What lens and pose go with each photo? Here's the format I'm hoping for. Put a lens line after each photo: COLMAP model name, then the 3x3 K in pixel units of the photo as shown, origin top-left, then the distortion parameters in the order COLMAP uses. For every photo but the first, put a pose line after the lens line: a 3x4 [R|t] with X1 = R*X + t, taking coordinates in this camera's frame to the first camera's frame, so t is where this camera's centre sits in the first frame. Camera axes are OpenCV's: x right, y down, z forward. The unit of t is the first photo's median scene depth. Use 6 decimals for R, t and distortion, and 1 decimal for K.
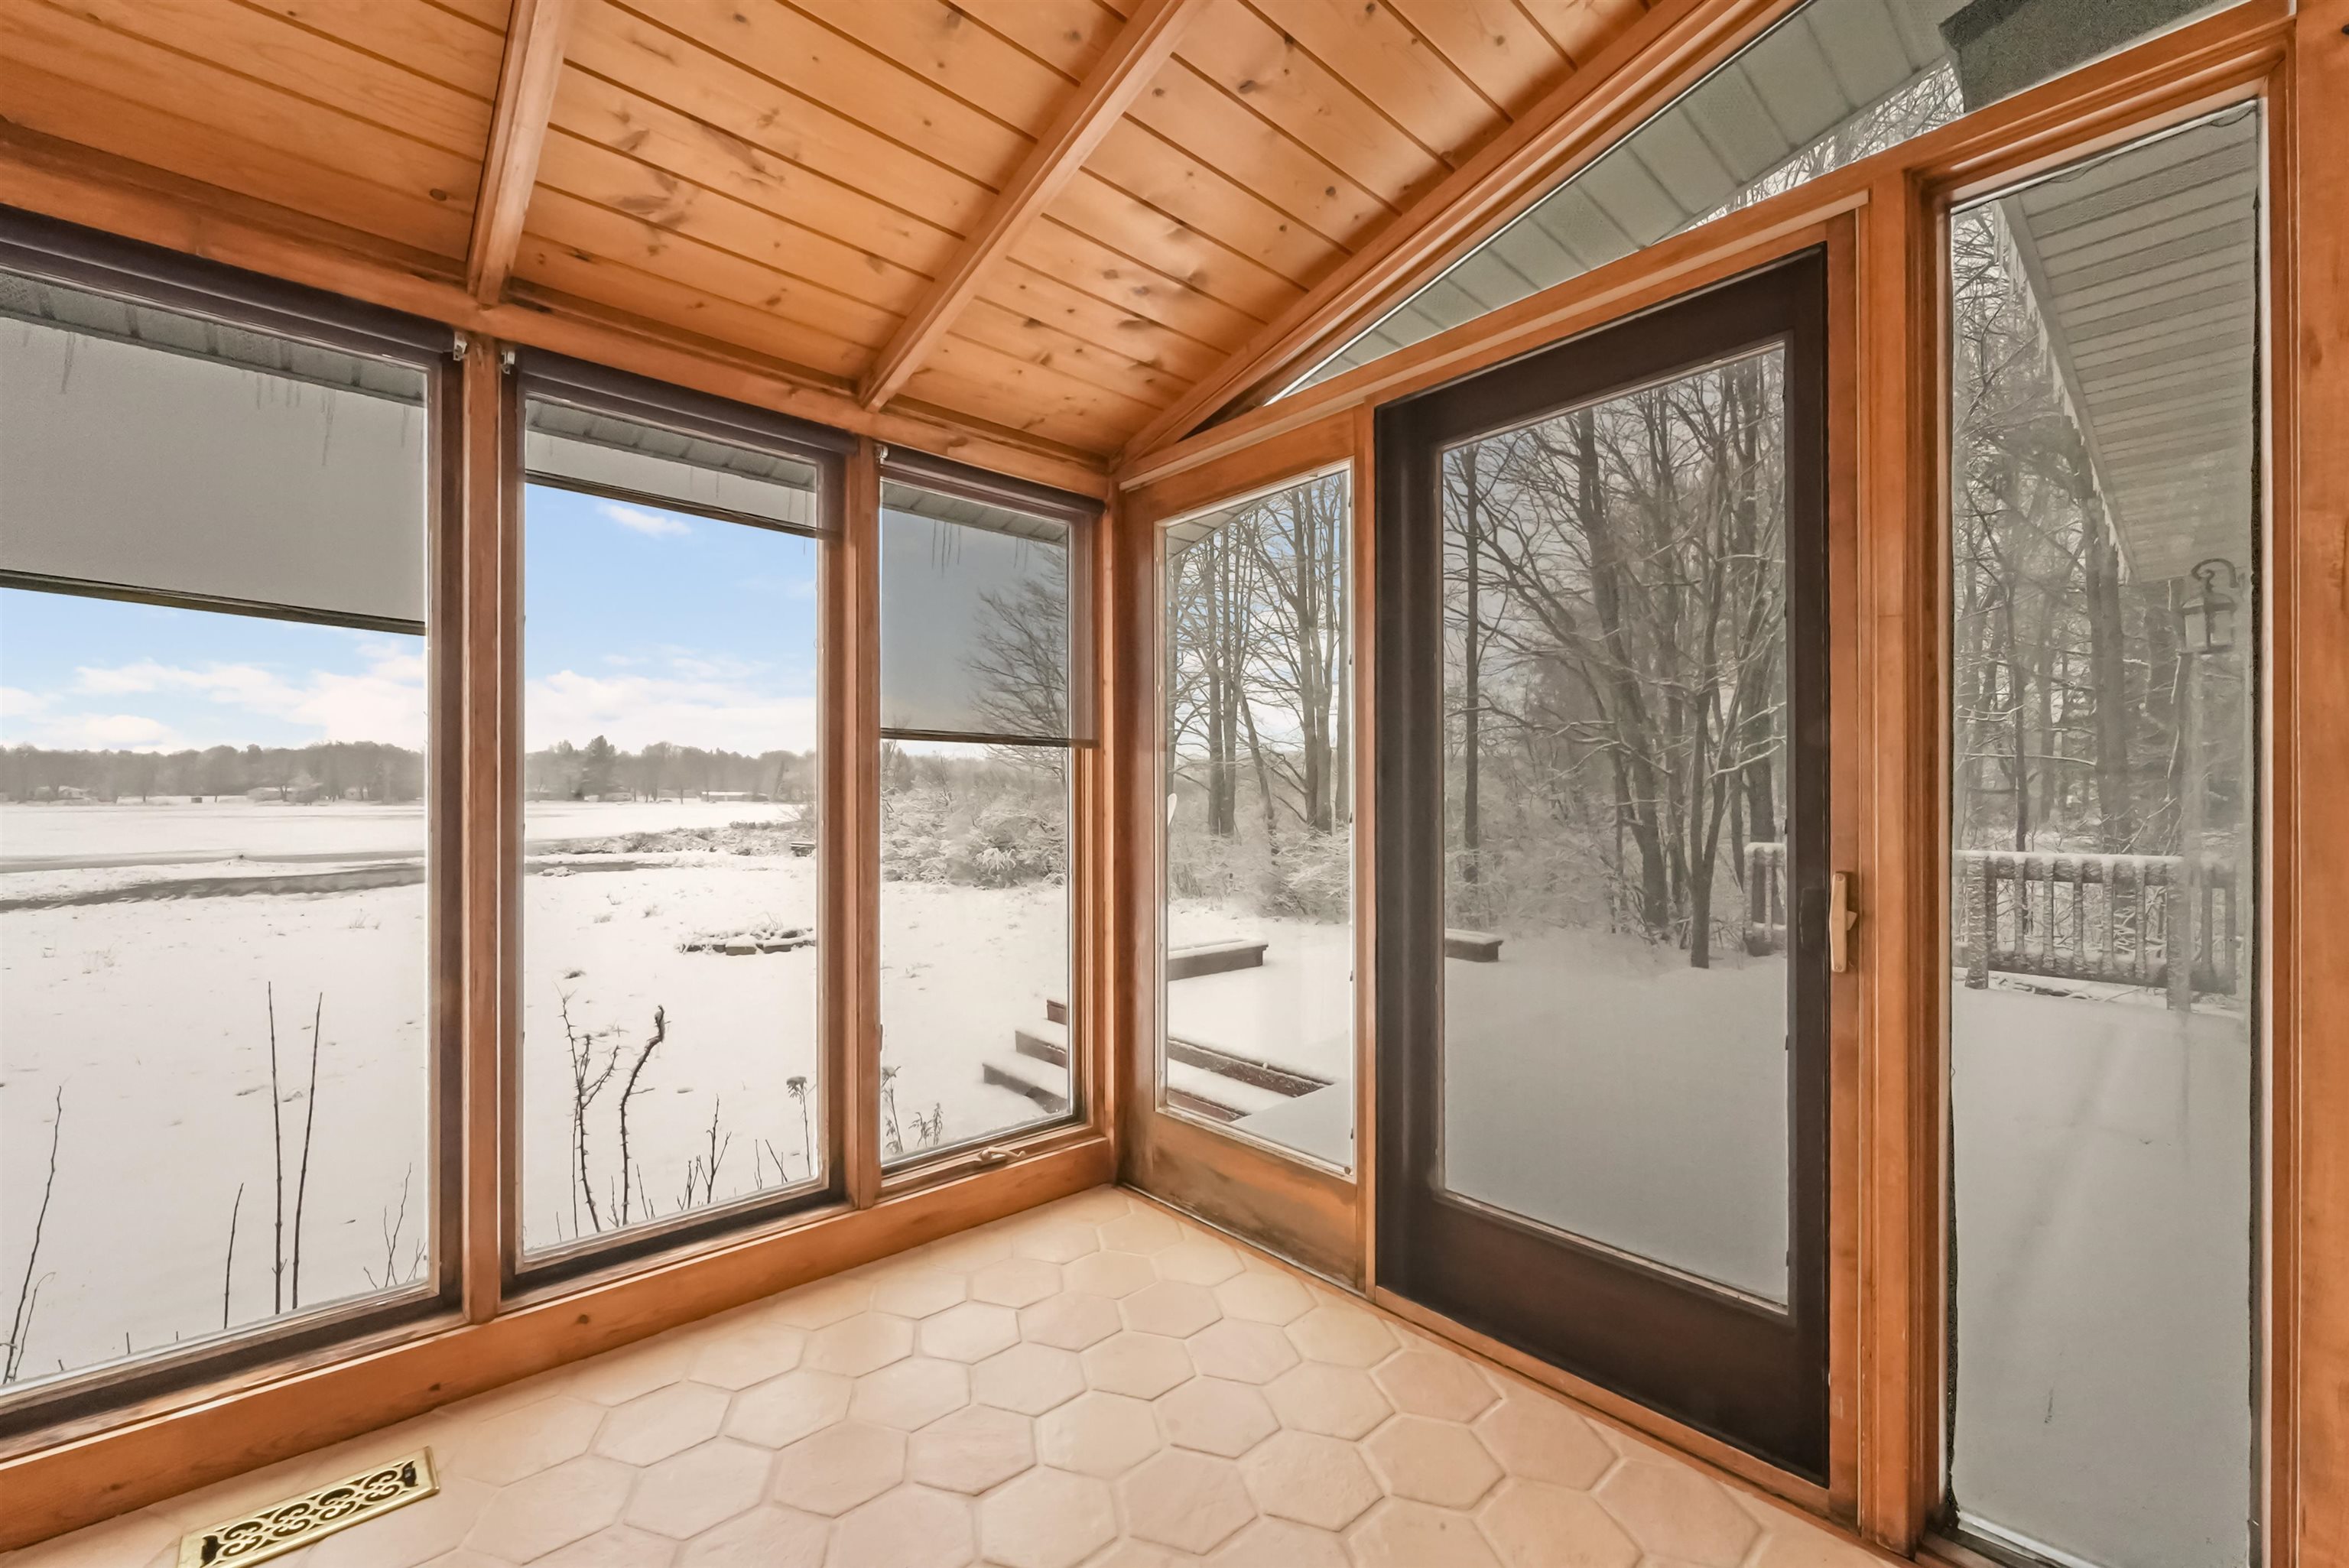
lens RADIAL K [[958.2, 0, 1179.0], [0, 958.2, 797.6], [0, 0, 1]] dist [-0.001718, -0.000001]
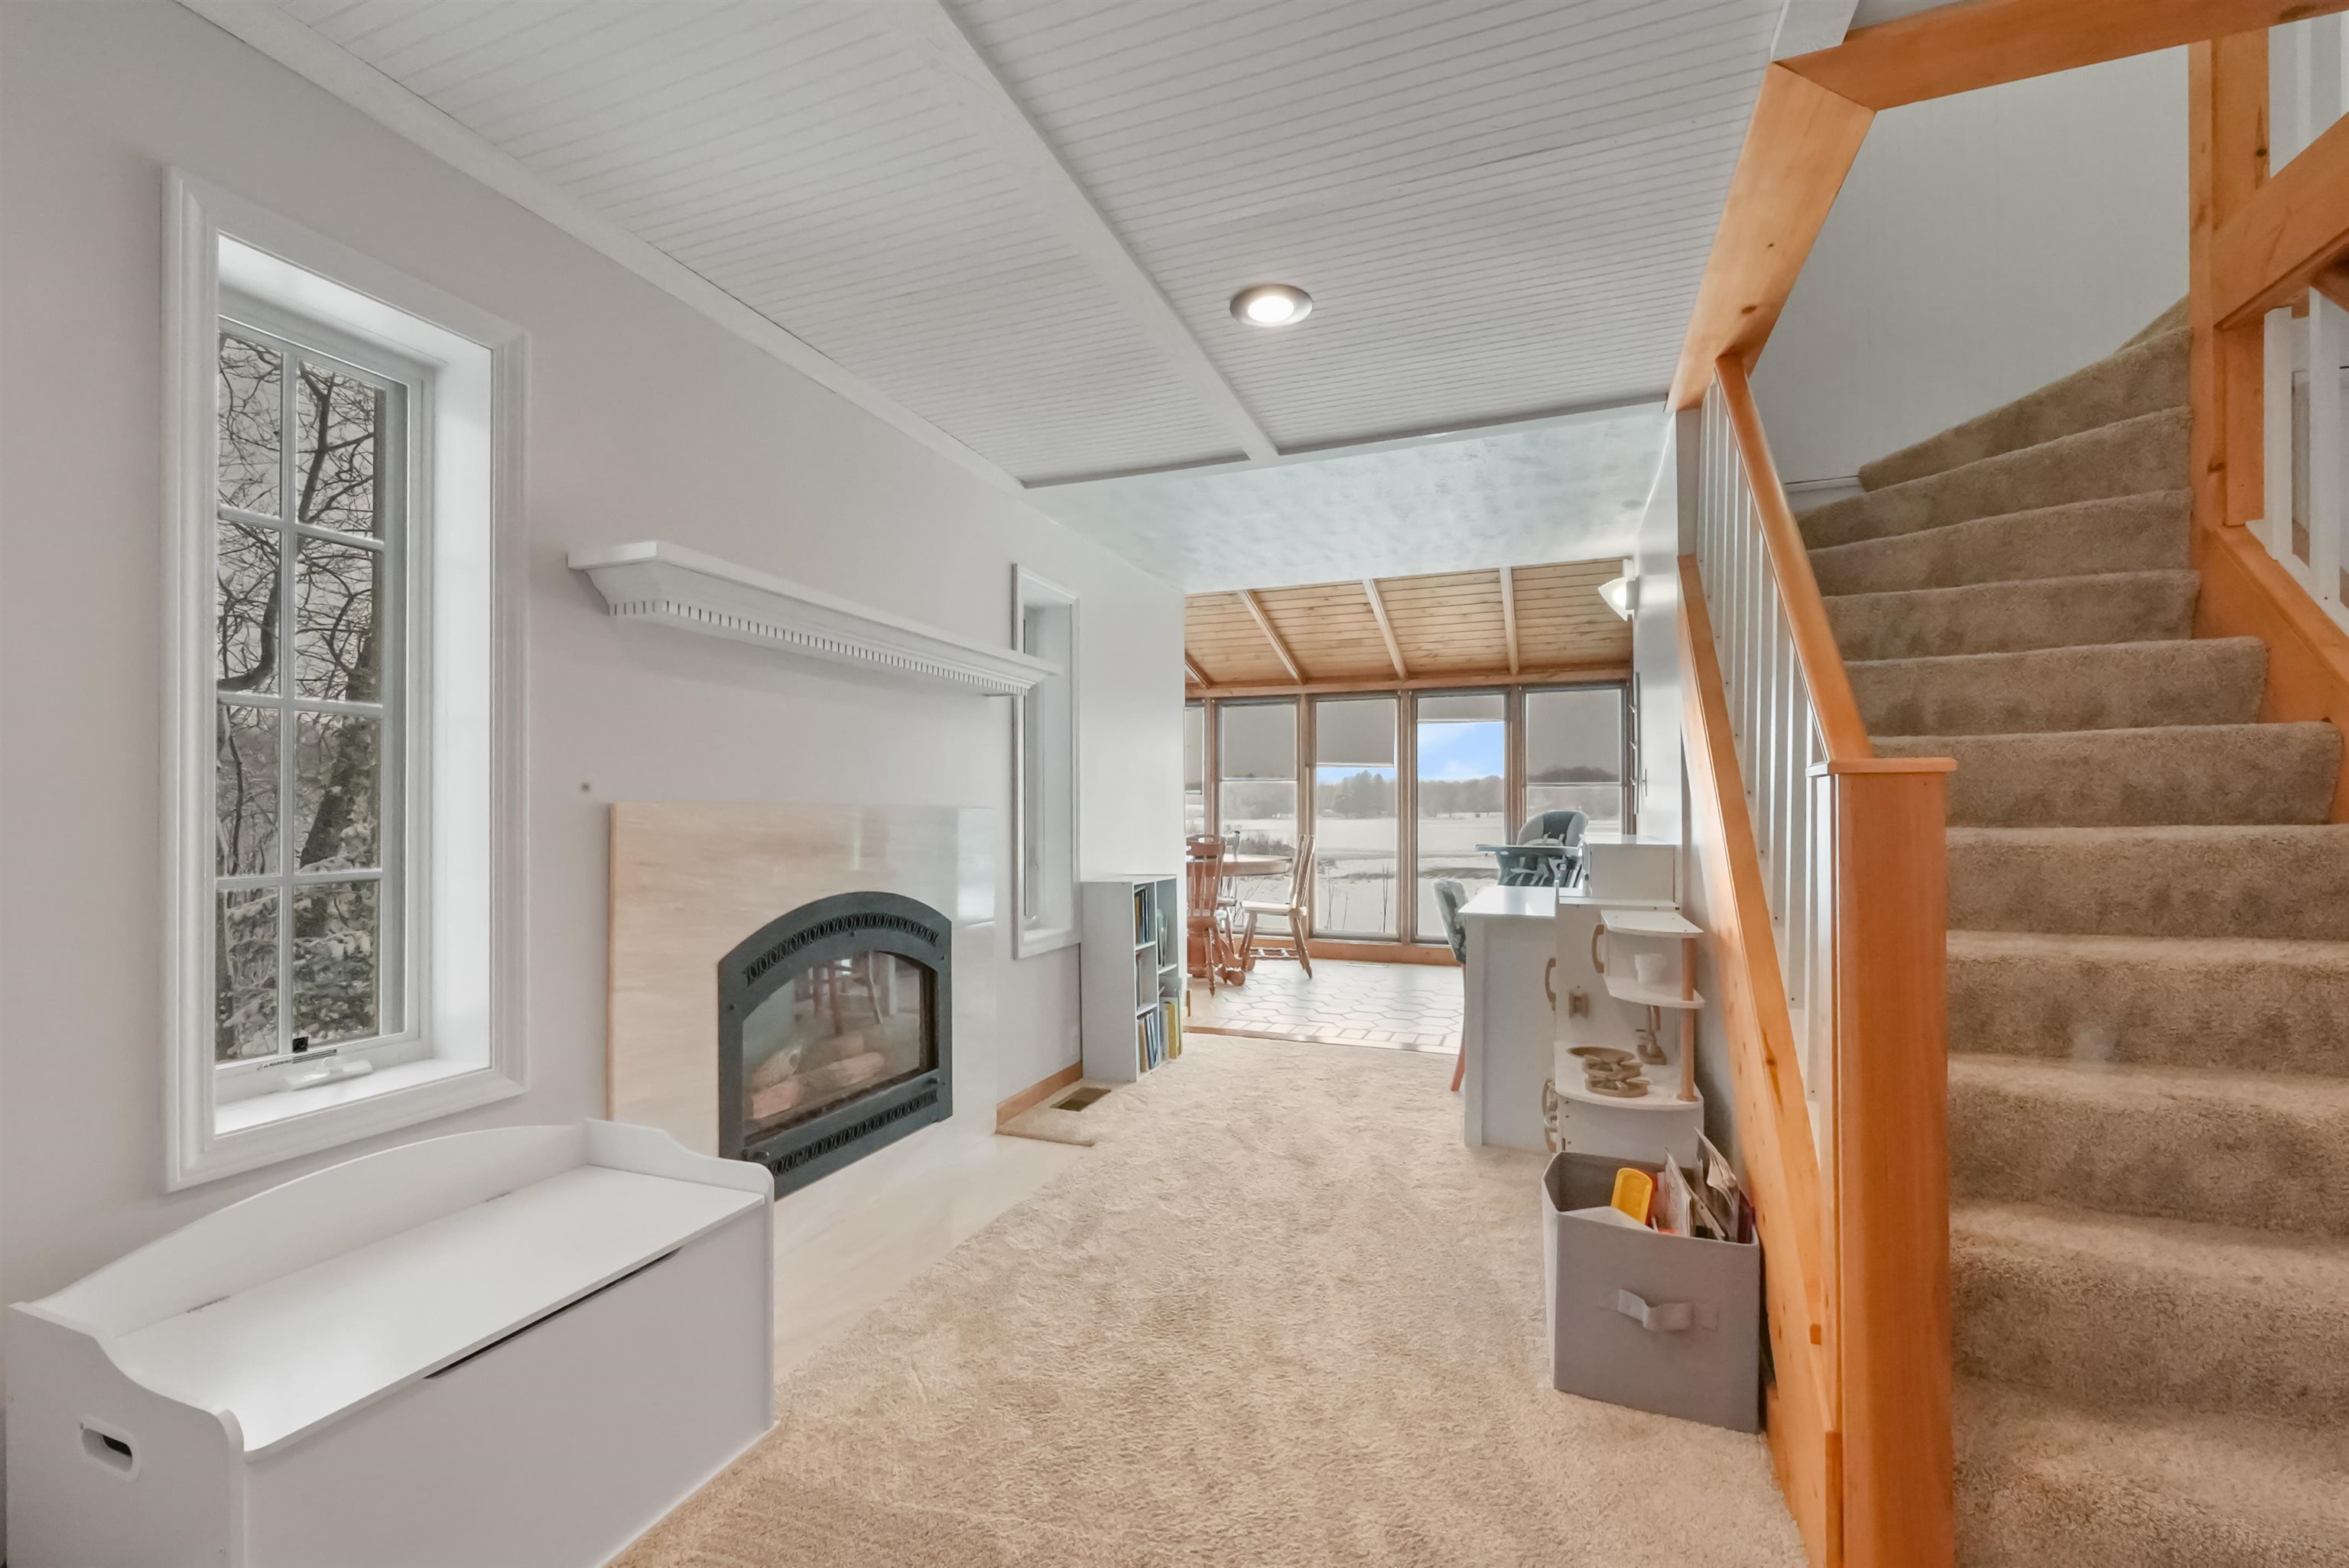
lens RADIAL K [[958.2, 0, 1177.4], [0, 958.2, 805.8], [0, 0, 1]] dist [-0.001718, -0.000001]
pose [[0.447910, -0.005088, -0.894064, 2.024455], [-0.004154, 0.999961, -0.007772, 0.027129], [0.894069, 0.007195, 0.447871, -1.346760]]
